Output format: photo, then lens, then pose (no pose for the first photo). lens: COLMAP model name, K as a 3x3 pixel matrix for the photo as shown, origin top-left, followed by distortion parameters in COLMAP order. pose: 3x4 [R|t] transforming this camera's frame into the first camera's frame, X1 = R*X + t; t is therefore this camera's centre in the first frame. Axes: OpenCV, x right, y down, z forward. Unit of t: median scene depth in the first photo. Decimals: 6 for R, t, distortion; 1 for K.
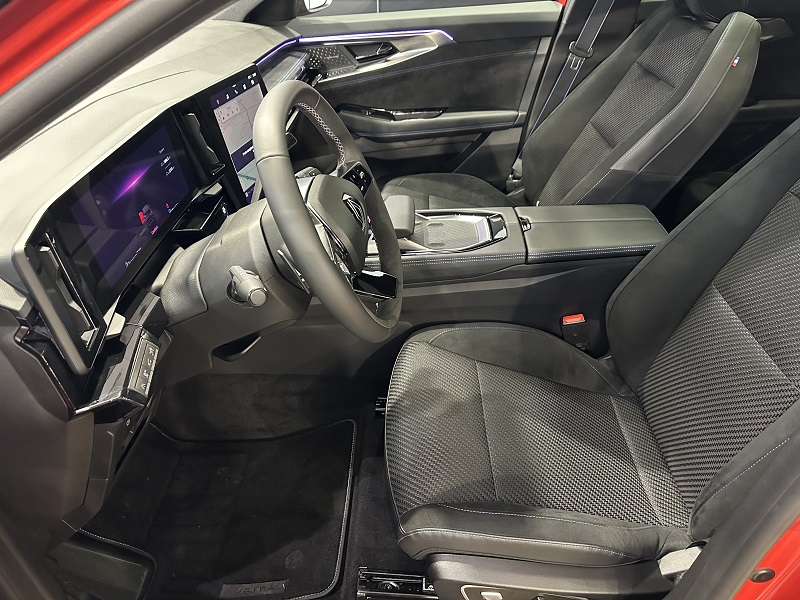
lens RADIAL K [[566.1, 0, 400.0], [0, 566.1, 300.0], [0, 0, 1]] dist [0.054541, -0.076040]
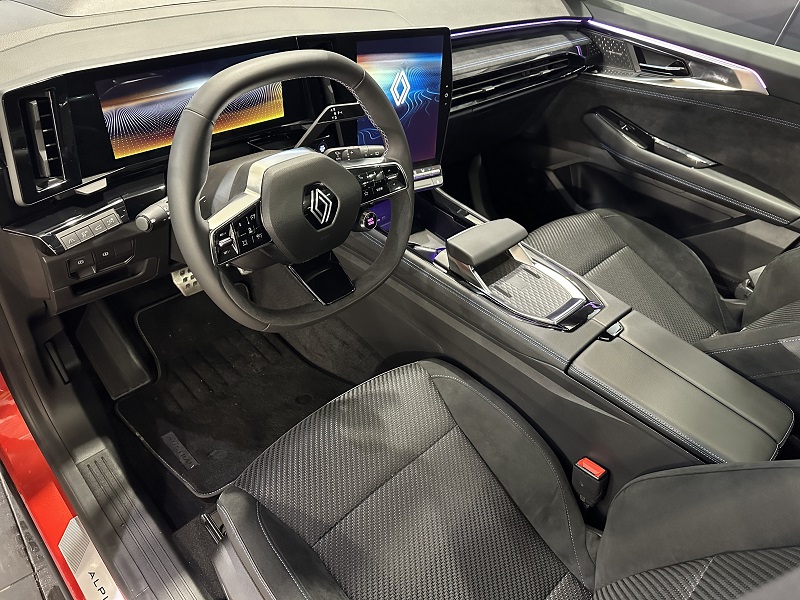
lens RADIAL K [[569.0, 0, 410.9], [0, 569.0, 301.1], [0, 0, 1]] dist [-0.000922, -0.002711]
pose [[0.706117, 0.555911, -0.438591, 0.247234], [-0.514285, 0.828389, 0.221997, -0.144530], [0.486735, 0.068805, 0.870836, 0.123965]]
